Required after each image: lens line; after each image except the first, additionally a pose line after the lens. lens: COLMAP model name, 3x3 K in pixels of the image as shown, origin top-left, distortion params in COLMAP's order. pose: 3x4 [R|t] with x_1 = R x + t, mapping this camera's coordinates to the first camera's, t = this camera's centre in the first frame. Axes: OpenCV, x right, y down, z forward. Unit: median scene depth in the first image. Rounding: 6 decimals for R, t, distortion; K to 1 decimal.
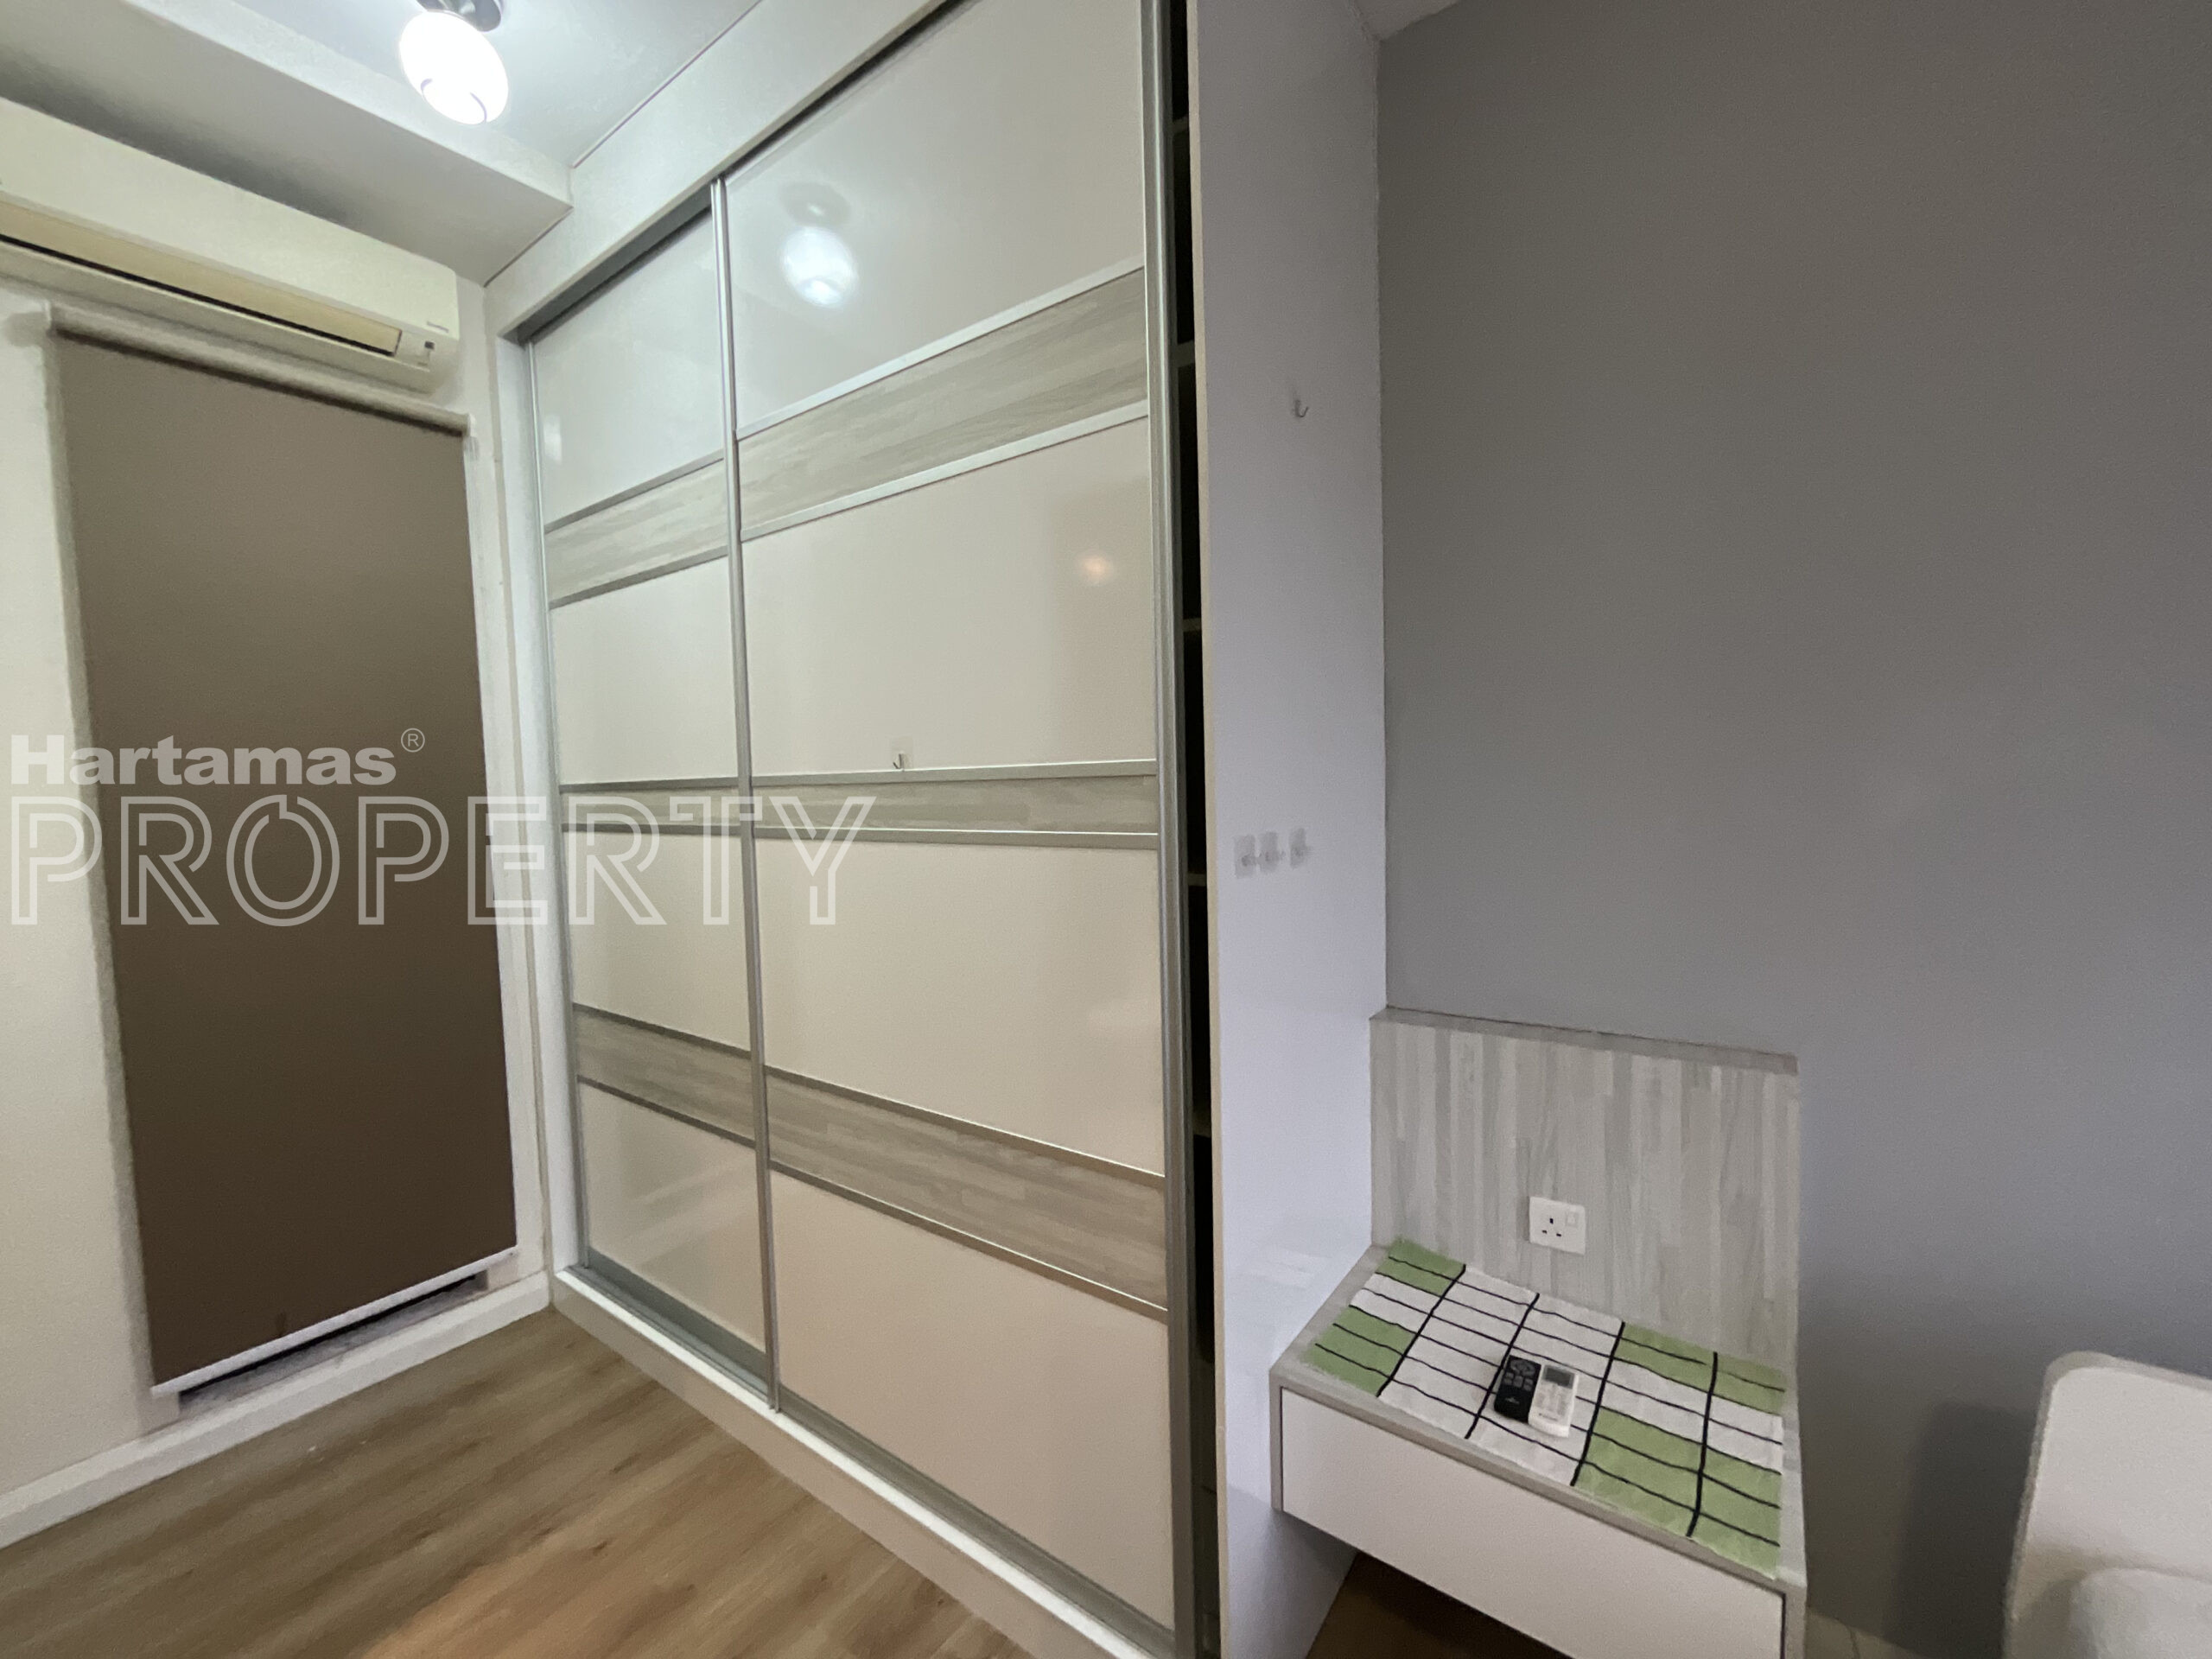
lens RADIAL K [[903.4, 0, 1116.0], [0, 903.4, 827.1], [0, 0, 1]] dist [-0.000911, -0.000293]
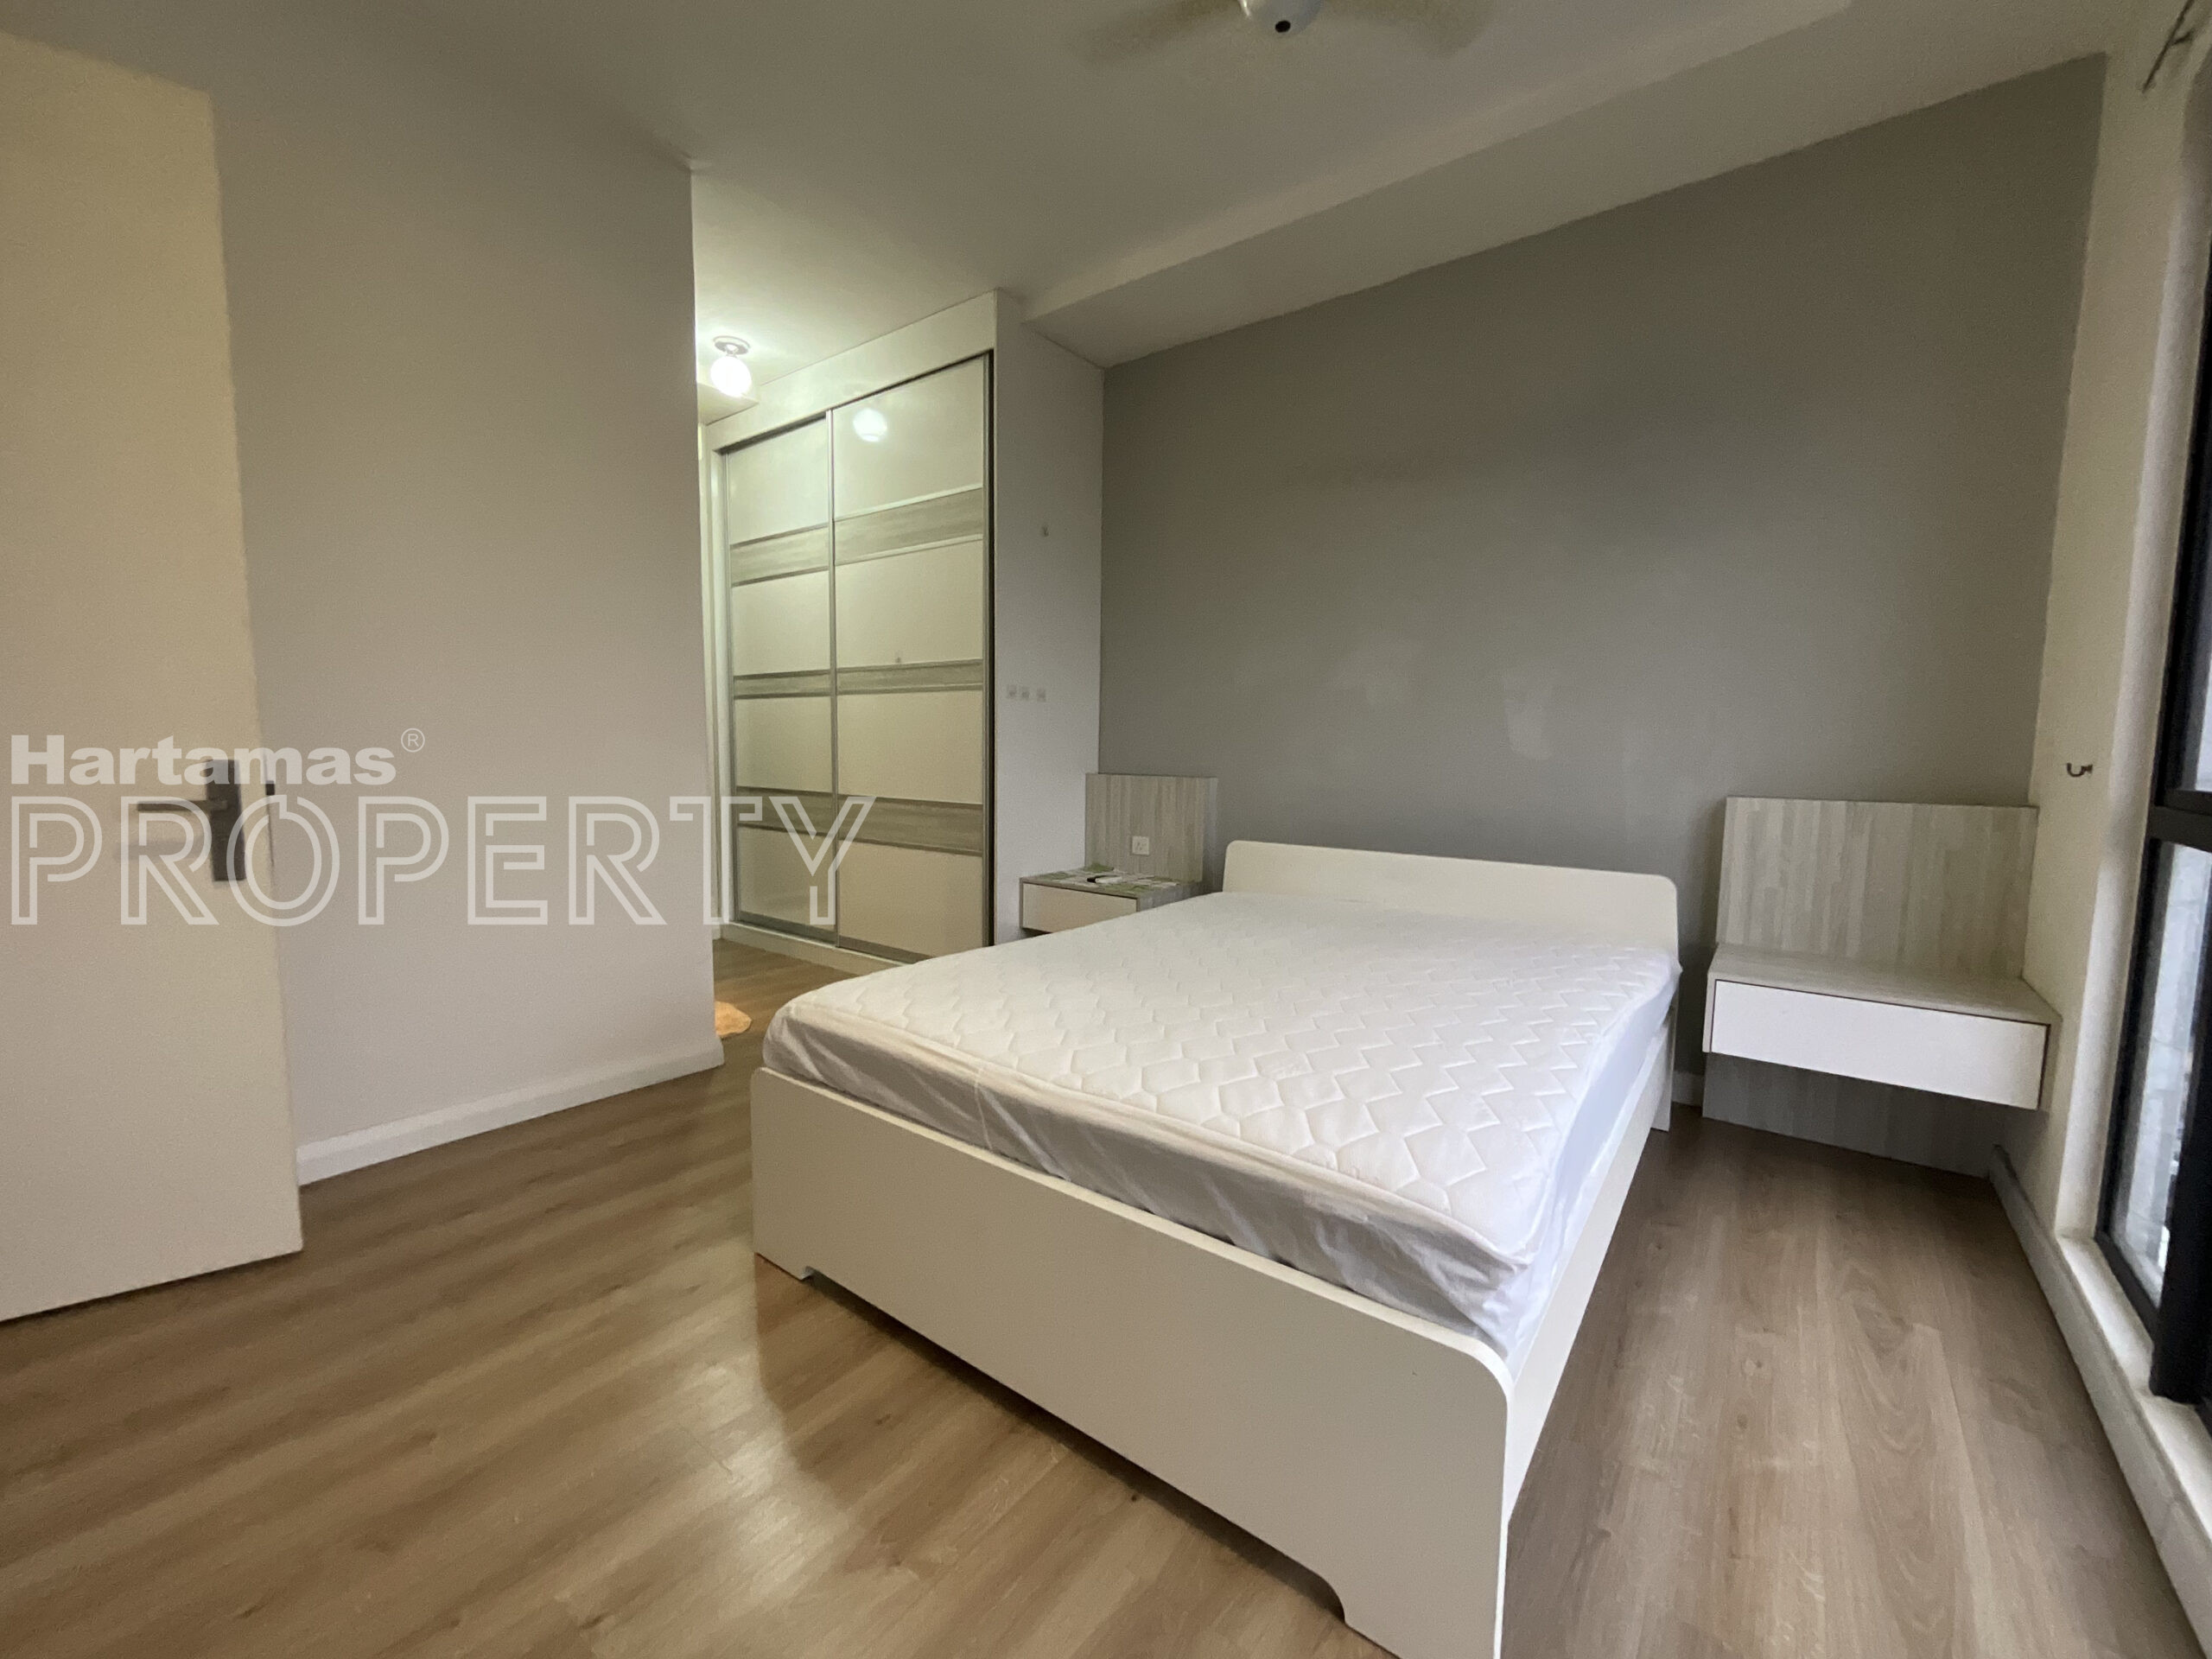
lens RADIAL K [[903.4, 0, 1116.0], [0, 903.4, 827.1], [0, 0, 1]] dist [-0.000911, -0.000293]
pose [[0.998687, 0.040716, -0.031073, 0.475301], [-0.039255, 0.998158, 0.046252, 0.256610], [0.032899, -0.044971, 0.998446, -1.549314]]
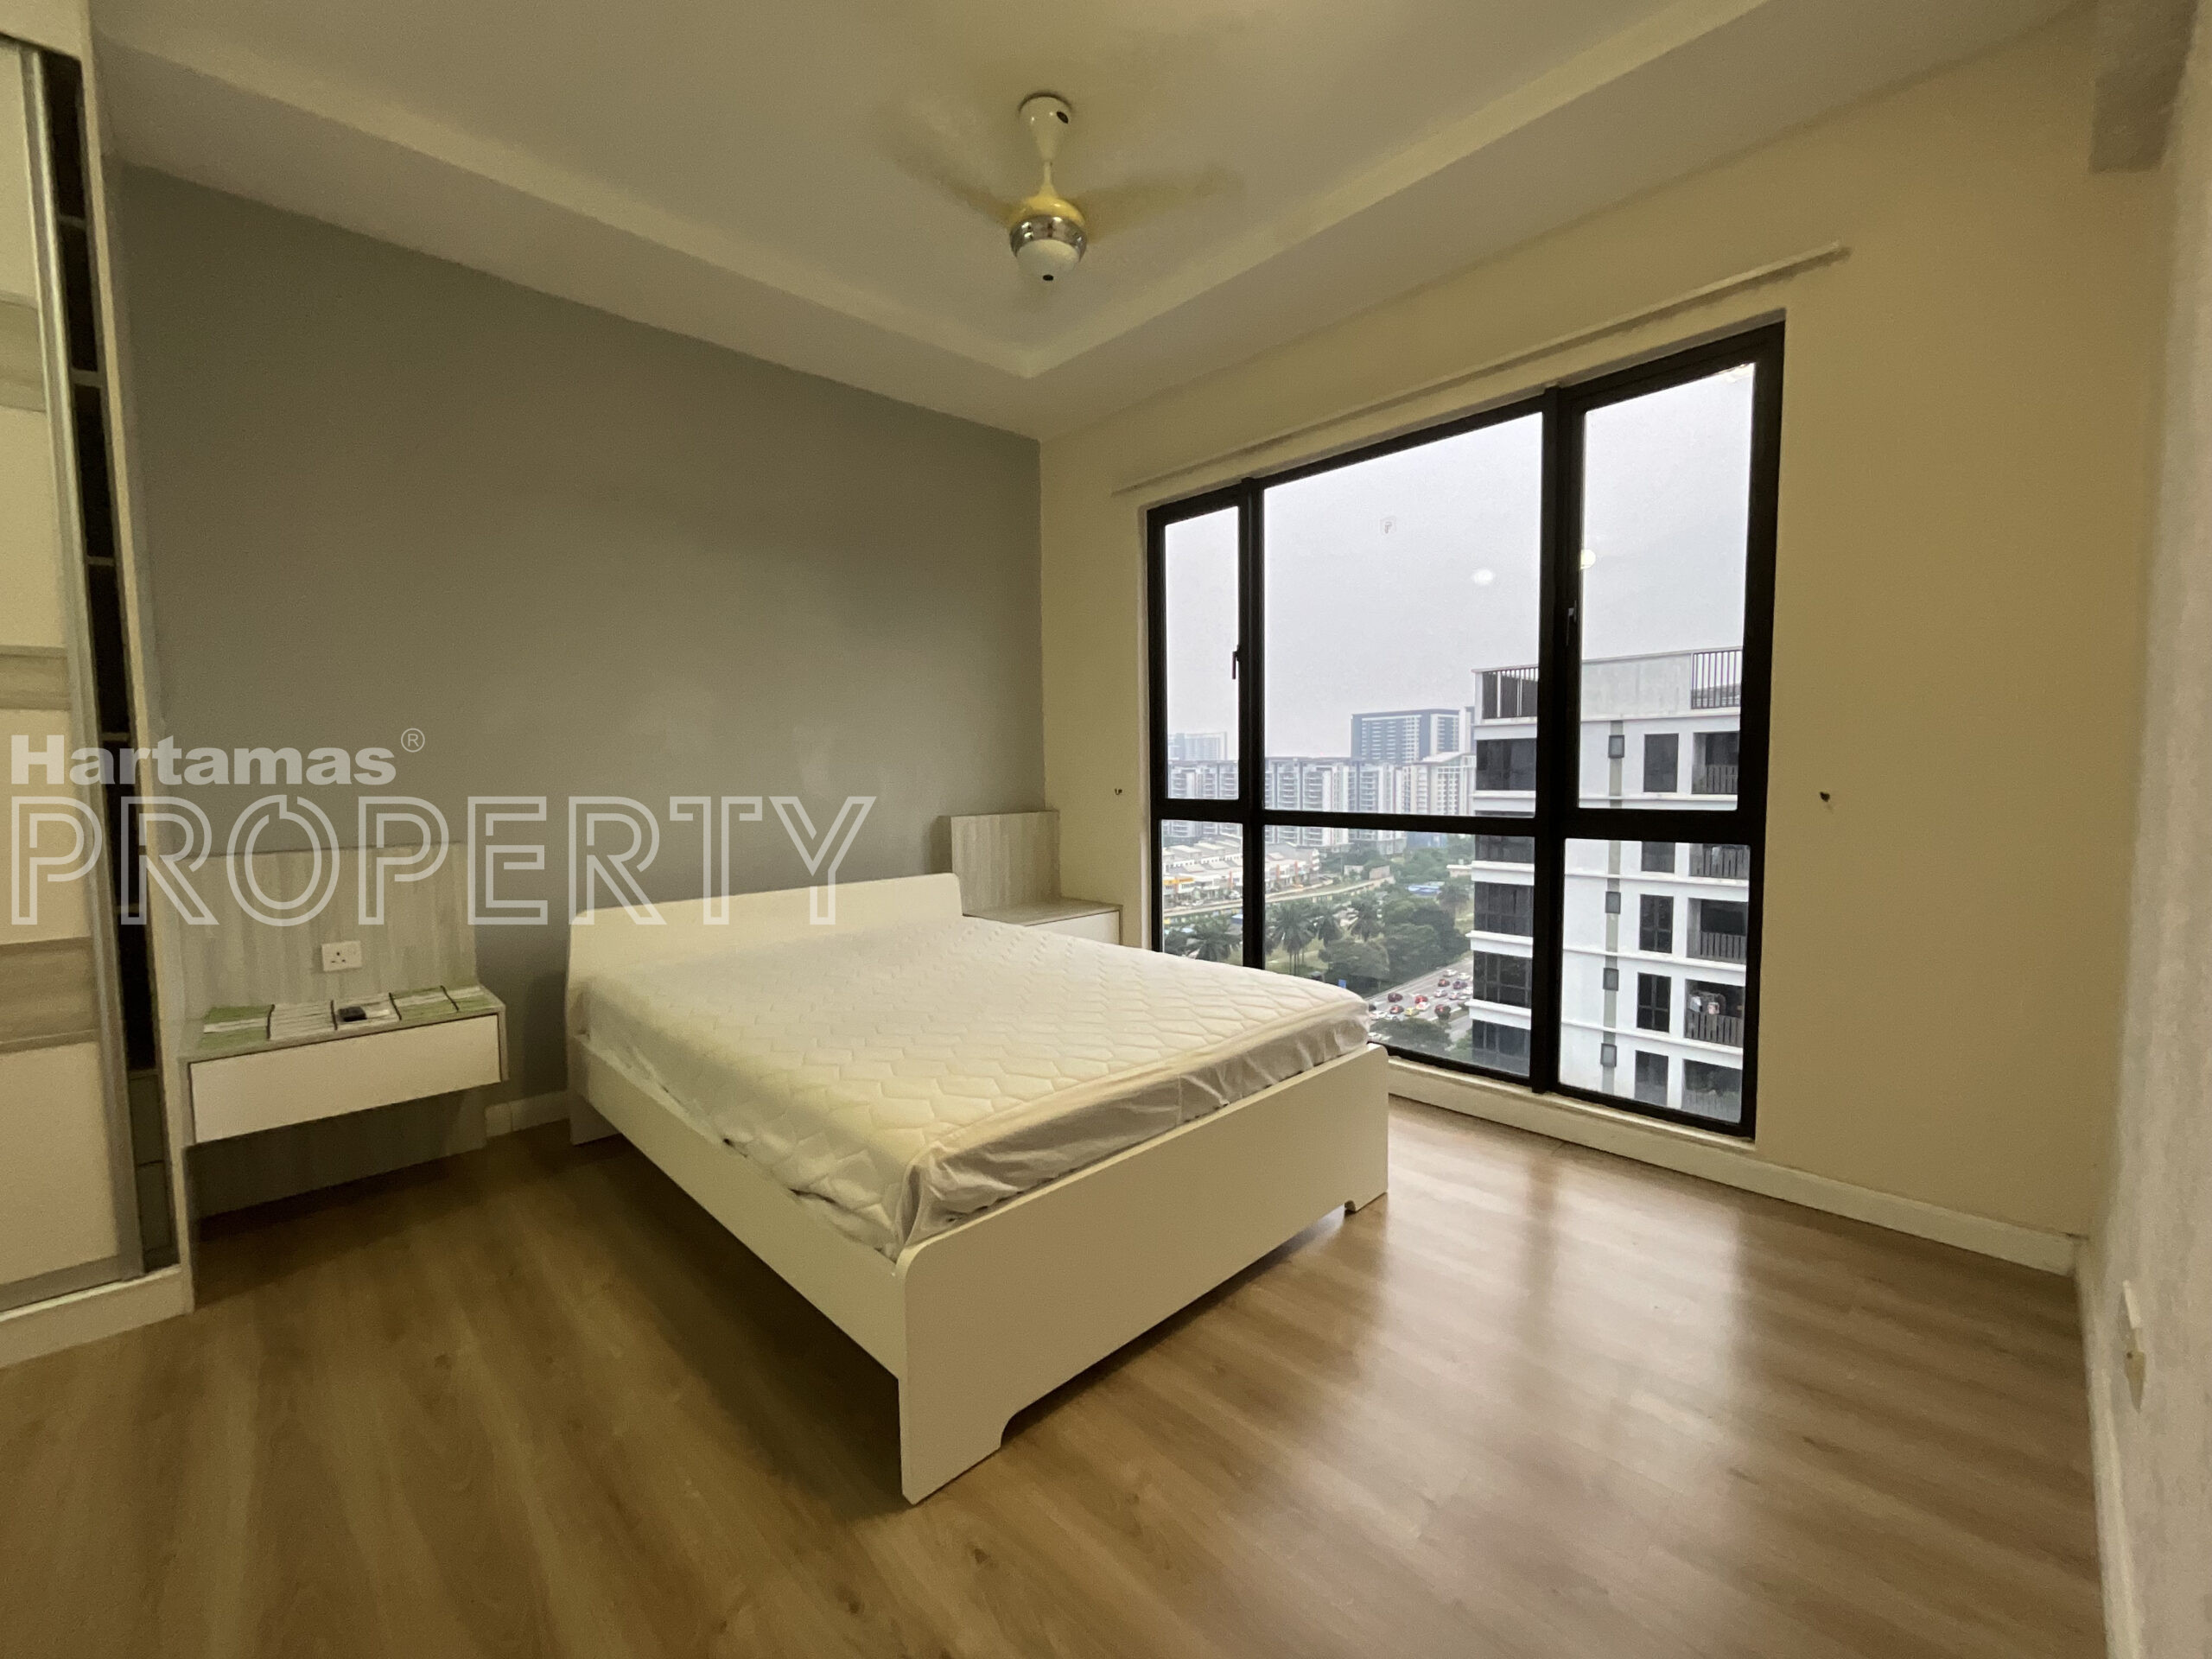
lens RADIAL K [[894.2, 0, 1106.0], [0, 894.2, 829.5], [0, 0, 1]] dist [-0.000853, -0.000285]
pose [[0.188043, -0.042405, 0.981245, -0.870254], [0.053082, 0.998046, 0.032958, 0.209924], [-0.980725, 0.045889, 0.189927, -0.743916]]
